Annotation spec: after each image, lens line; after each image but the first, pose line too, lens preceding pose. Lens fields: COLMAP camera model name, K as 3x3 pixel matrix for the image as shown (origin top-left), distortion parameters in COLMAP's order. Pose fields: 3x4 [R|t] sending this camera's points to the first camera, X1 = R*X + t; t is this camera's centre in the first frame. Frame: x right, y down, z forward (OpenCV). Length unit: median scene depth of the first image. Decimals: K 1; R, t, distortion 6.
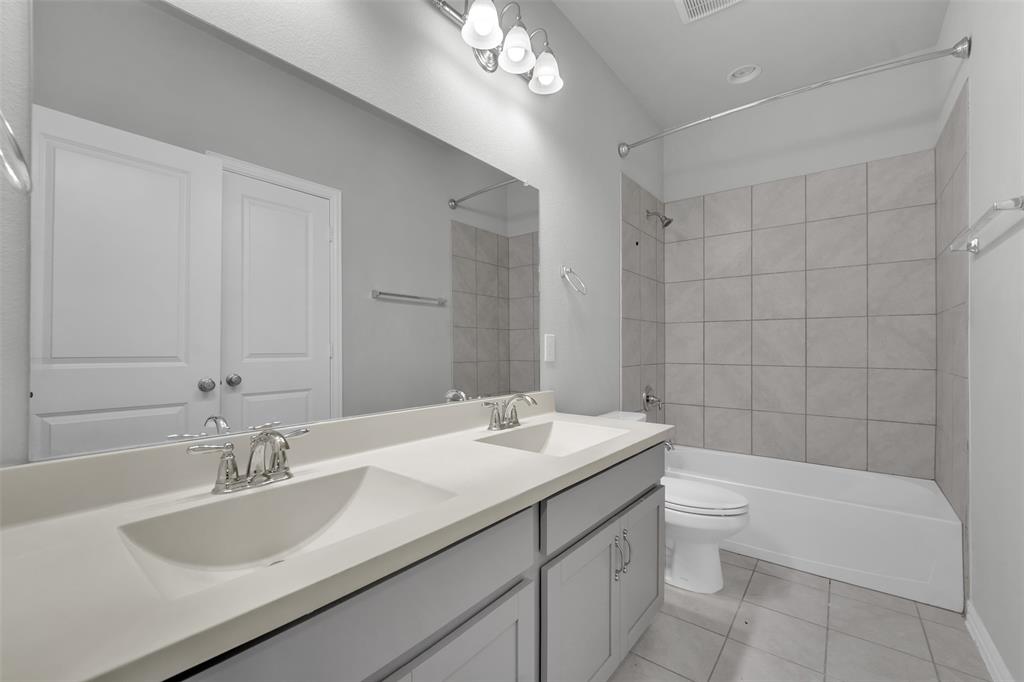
lens RADIAL K [[421.8, 0, 513.9], [0, 421.8, 343.8], [0, 0, 1]] dist [-0.002125, -0.000478]
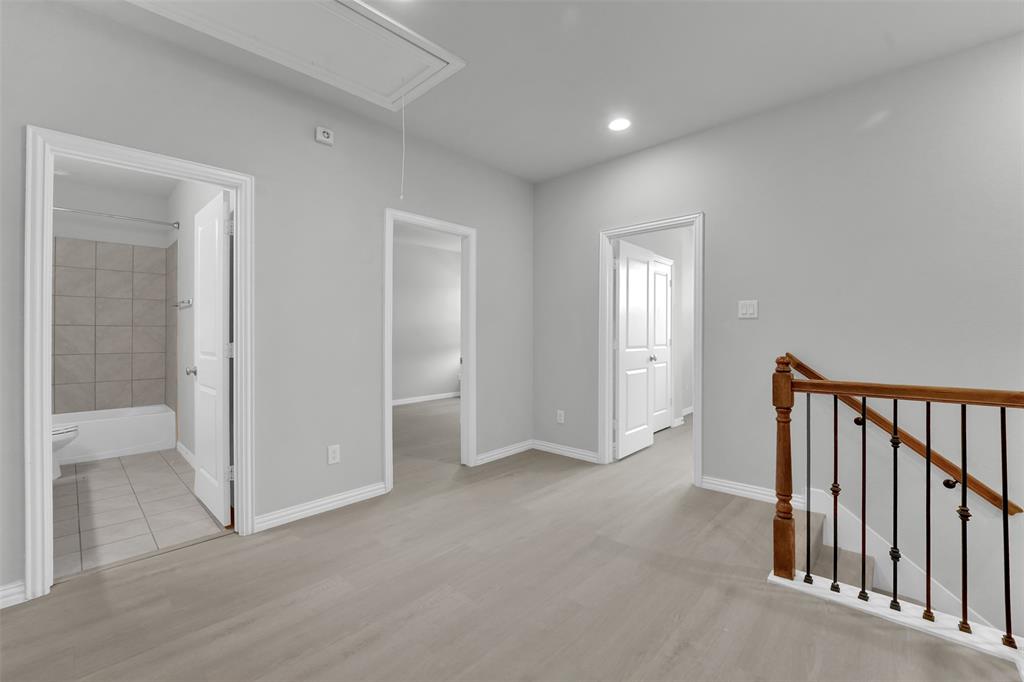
lens RADIAL K [[421.8, 0, 513.5], [0, 421.8, 336.2], [0, 0, 1]] dist [-0.002125, -0.000478]
pose [[0.086784, -0.001074, 0.996227, -0.901644], [-0.006389, 0.999978, 0.001635, -0.033064], [-0.996207, -0.006507, 0.086775, -0.875783]]
